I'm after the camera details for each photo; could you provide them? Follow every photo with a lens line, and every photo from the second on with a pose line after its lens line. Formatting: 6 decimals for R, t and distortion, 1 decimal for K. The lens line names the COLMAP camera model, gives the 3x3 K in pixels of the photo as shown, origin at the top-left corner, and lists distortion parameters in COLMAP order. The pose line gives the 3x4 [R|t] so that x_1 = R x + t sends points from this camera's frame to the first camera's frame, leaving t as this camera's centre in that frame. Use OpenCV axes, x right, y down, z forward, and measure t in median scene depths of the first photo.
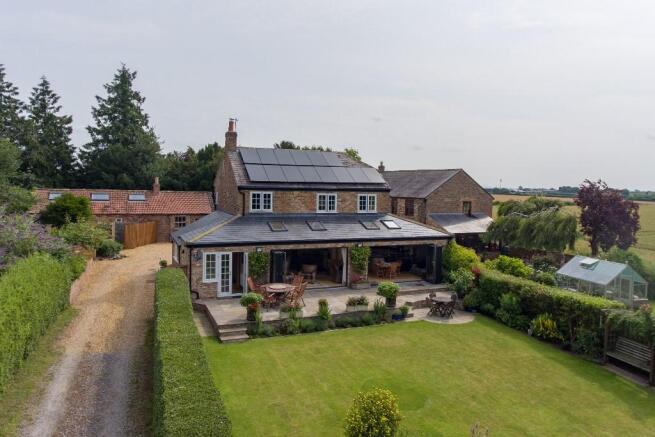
lens RADIAL K [[465.2, 0, 327.5], [0, 465.2, 218.5], [0, 0, 1]] dist [-0.001773, -0.002056]
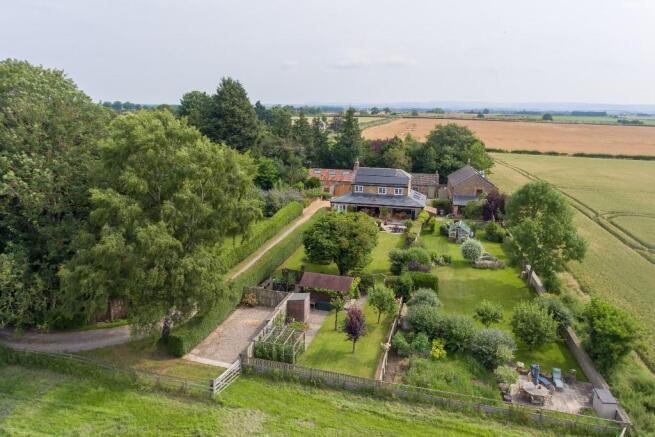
lens RADIAL K [[465.2, 0, 327.5], [0, 465.2, 218.5], [0, 0, 1]] dist [-0.001773, -0.002056]
pose [[0.813608, 0.130891, -0.566488, 1.306672], [-0.044260, 0.985446, 0.164126, -0.305440], [0.579726, -0.108461, 0.807560, -1.452585]]
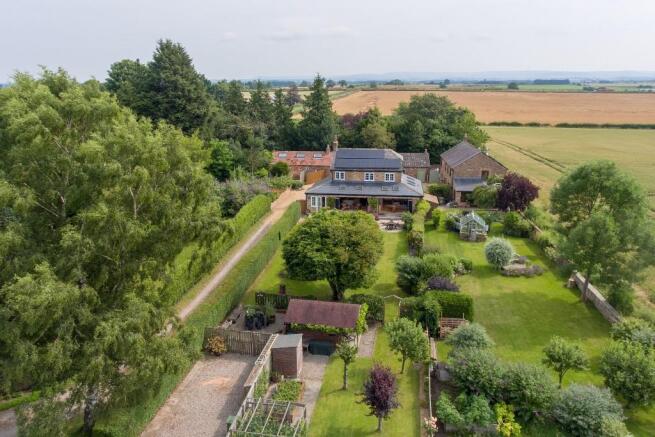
lens RADIAL K [[497.2, 0, 320.8], [0, 497.2, 217.5], [0, 0, 1]] dist [-0.002913, -0.002616]
pose [[0.859134, 0.113324, -0.499046, 0.995593], [-0.016461, 0.980788, 0.194380, -0.296472], [0.511486, -0.158783, 0.844494, -1.172181]]
